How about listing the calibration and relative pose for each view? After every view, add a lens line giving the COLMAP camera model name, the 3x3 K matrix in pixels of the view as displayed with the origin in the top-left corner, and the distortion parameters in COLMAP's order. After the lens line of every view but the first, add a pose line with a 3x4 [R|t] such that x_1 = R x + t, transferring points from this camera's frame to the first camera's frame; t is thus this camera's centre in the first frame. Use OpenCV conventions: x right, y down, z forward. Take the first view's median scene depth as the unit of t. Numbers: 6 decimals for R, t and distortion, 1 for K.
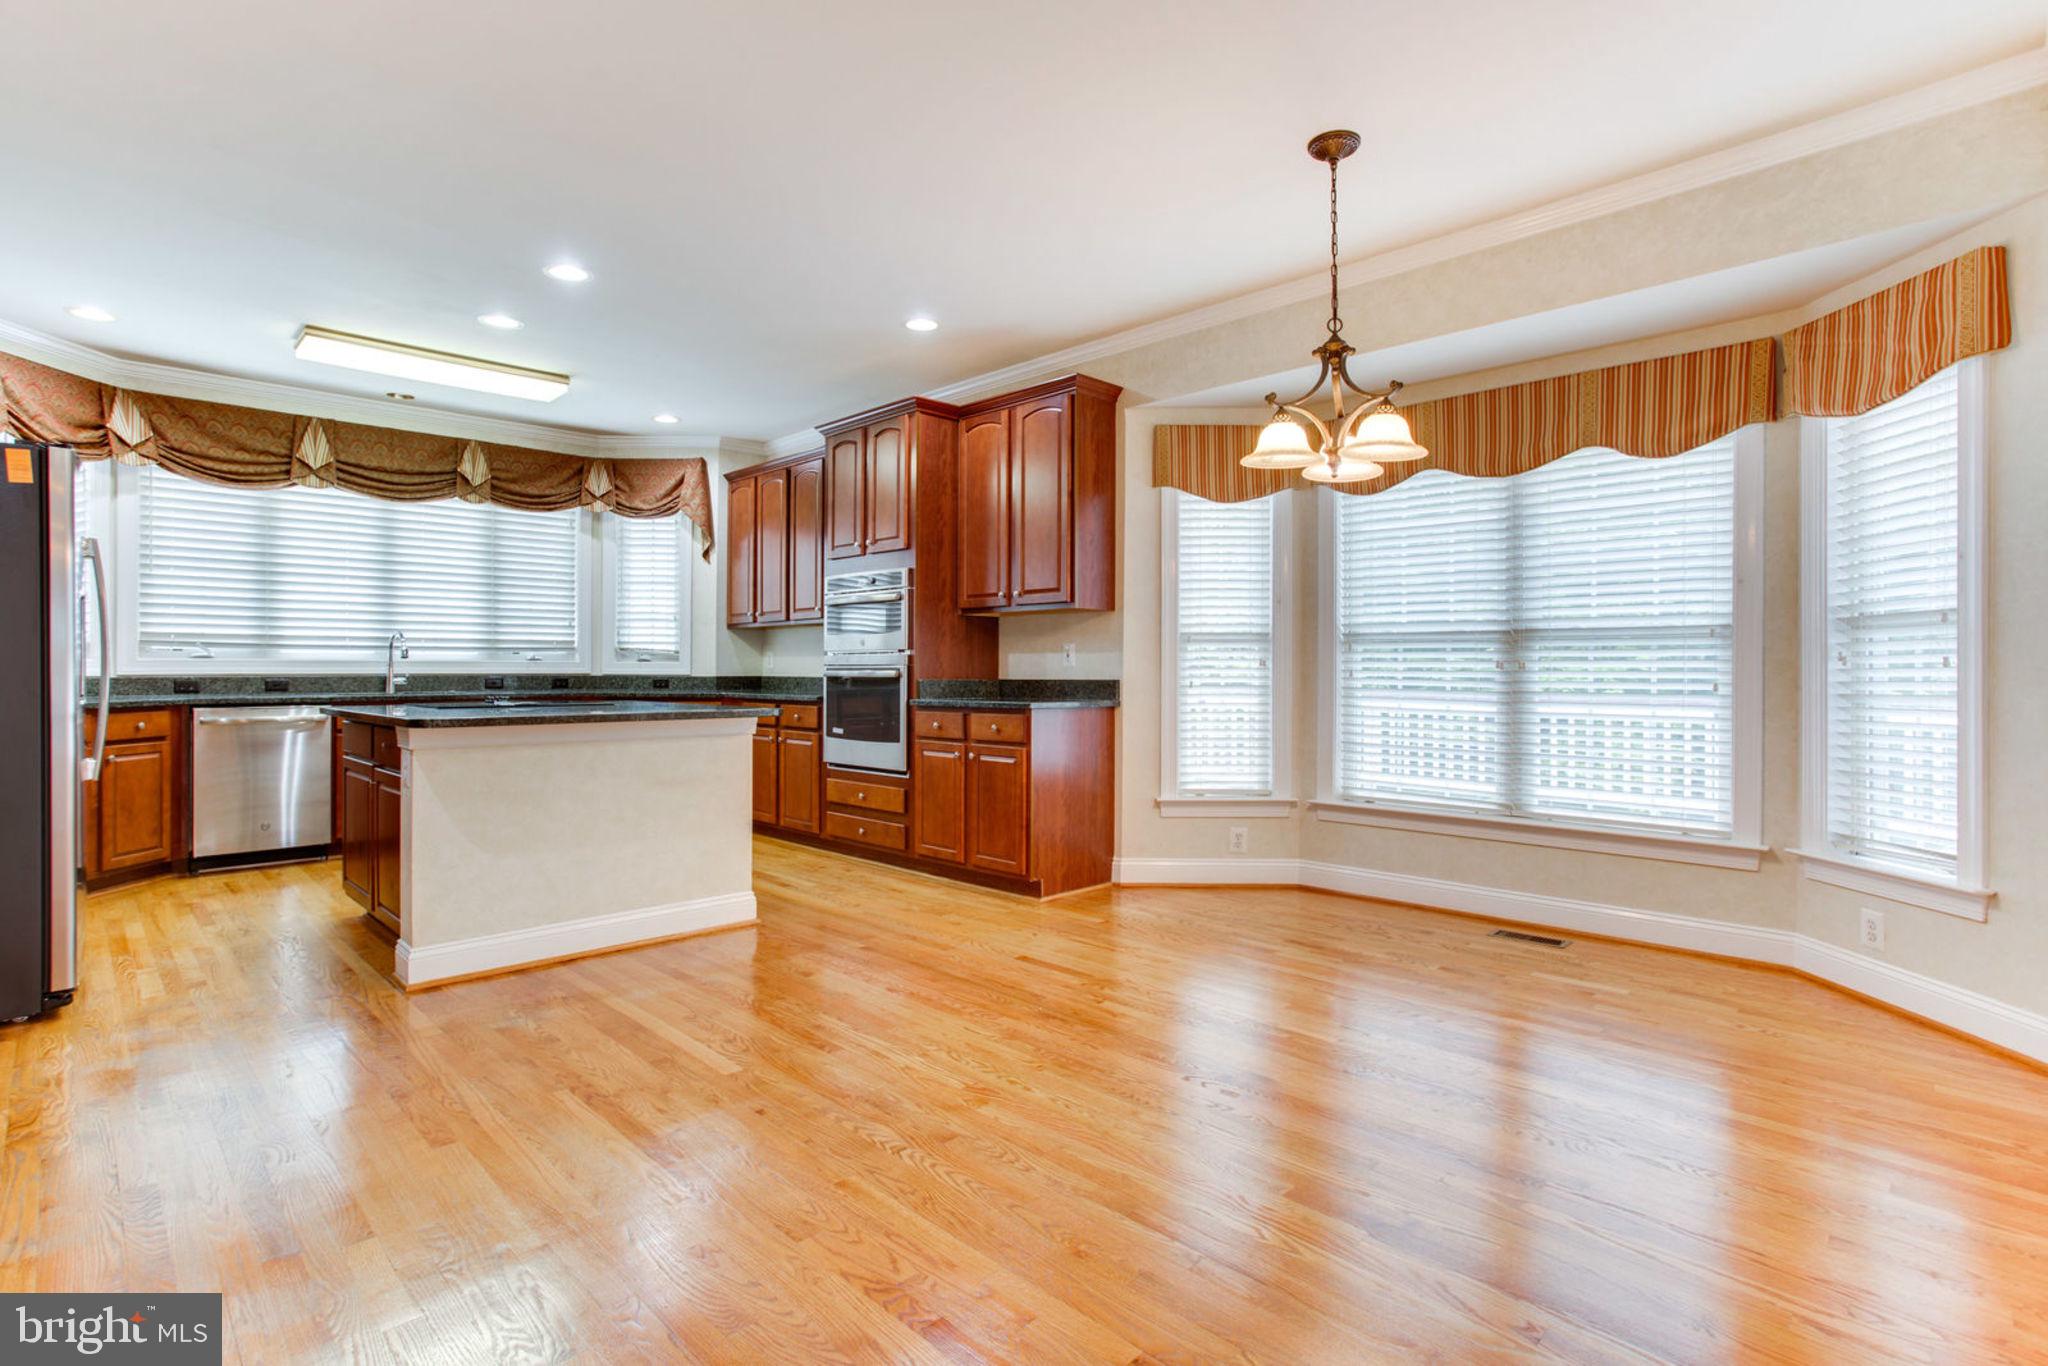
lens RADIAL K [[997.1, 0, 983.0], [0, 997.1, 690.5], [0, 0, 1]] dist [-0.021705, 0.016562]
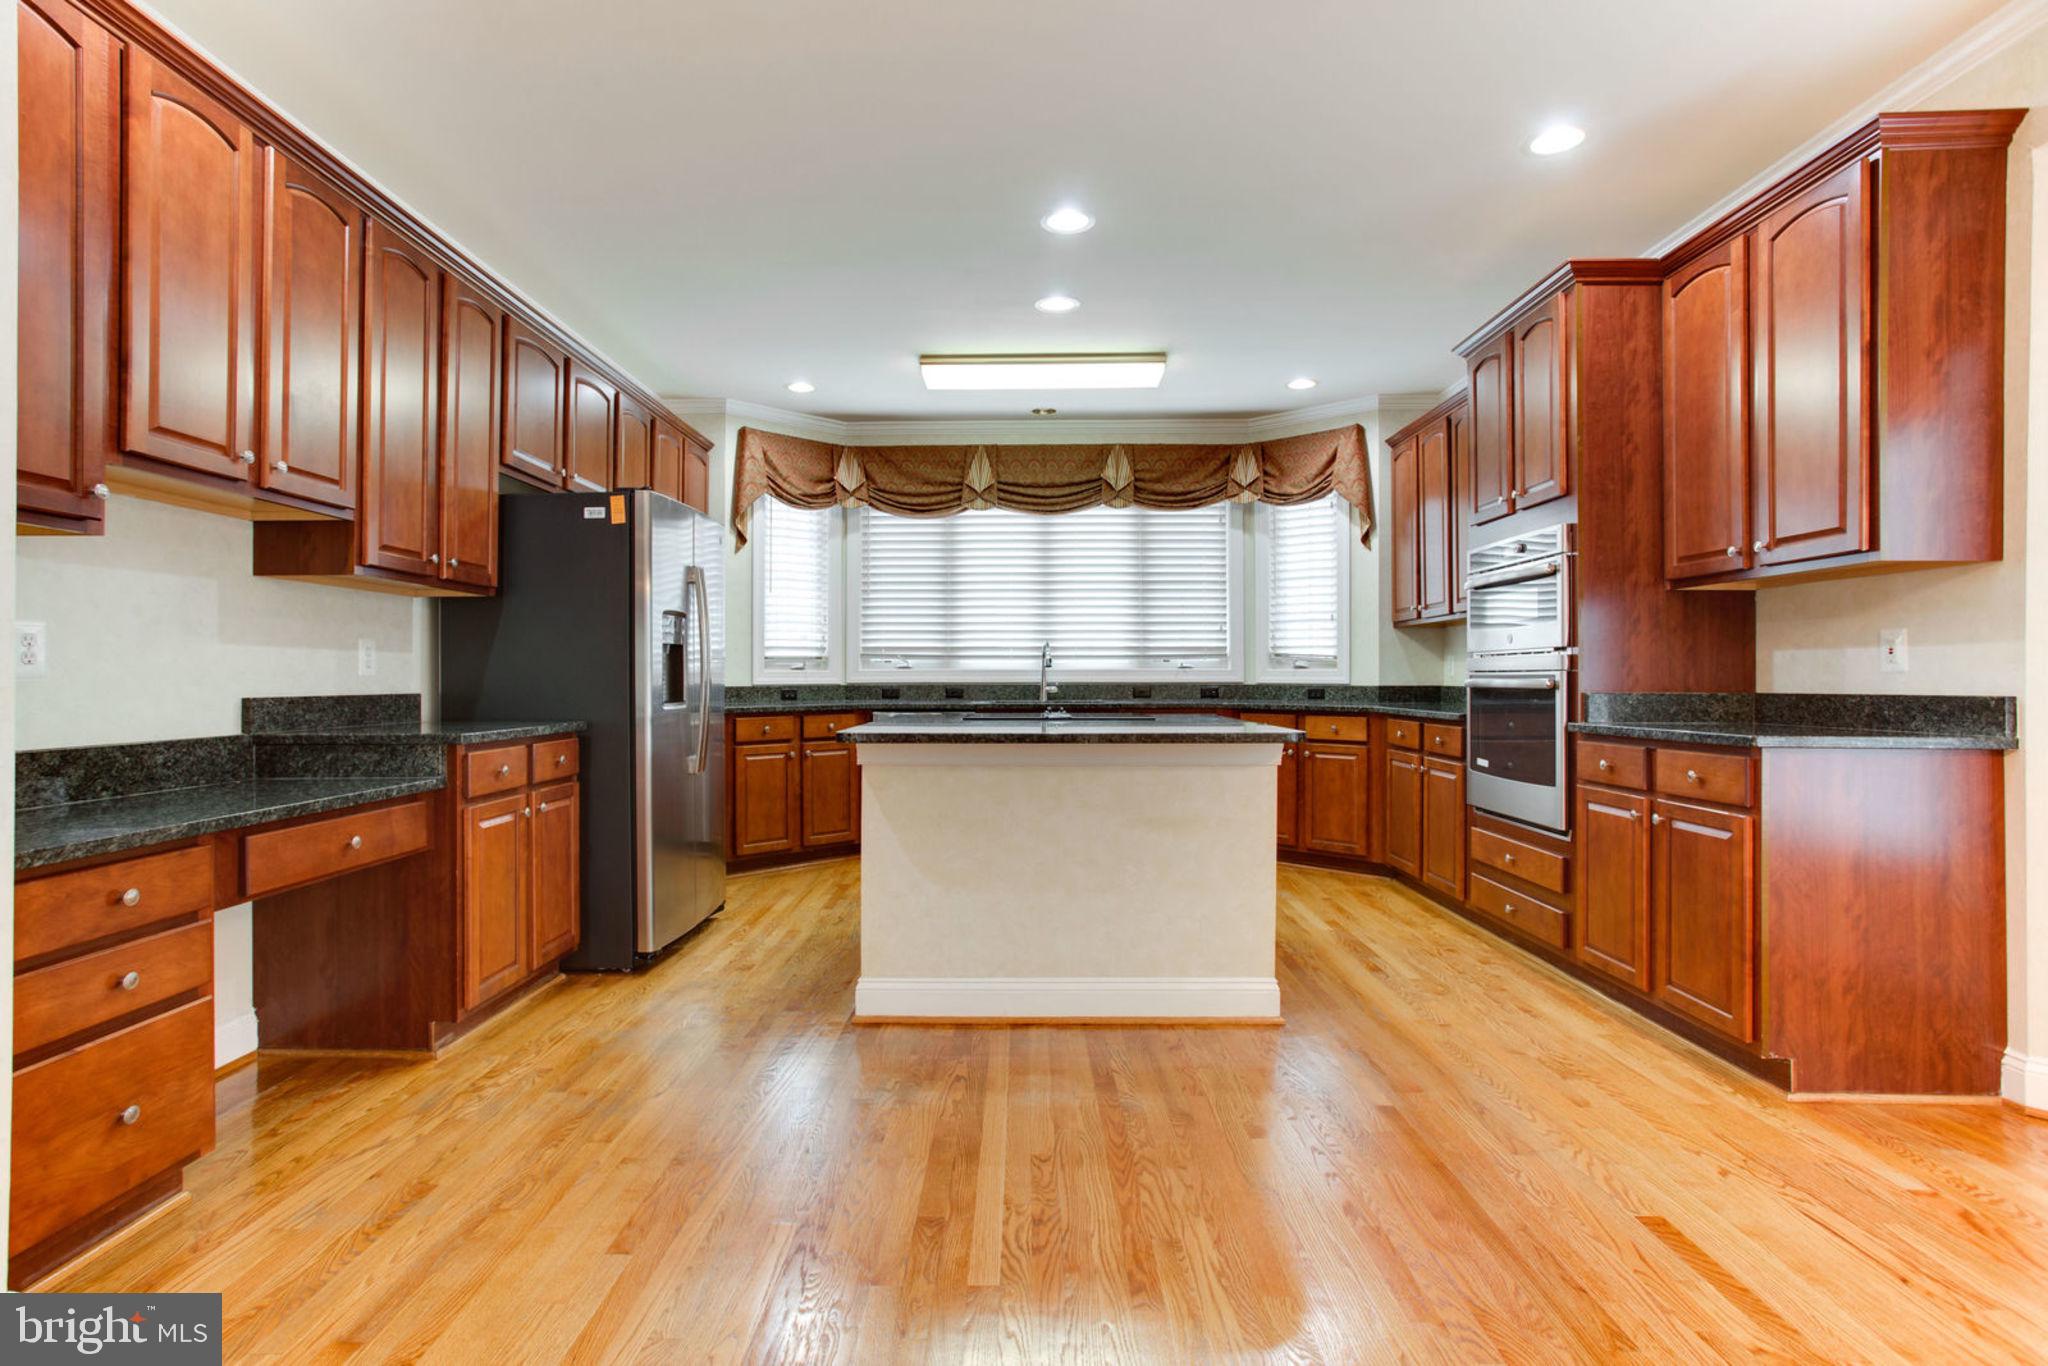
lens RADIAL K [[997.1, 0, 1006.2], [0, 997.1, 675.8], [0, 0, 1]] dist [-0.021705, 0.016562]
pose [[0.719539, -0.003100, -0.694445, 0.111623], [-0.012804, 0.999761, -0.017729, -0.005343], [0.694334, 0.021649, 0.719327, 0.266432]]
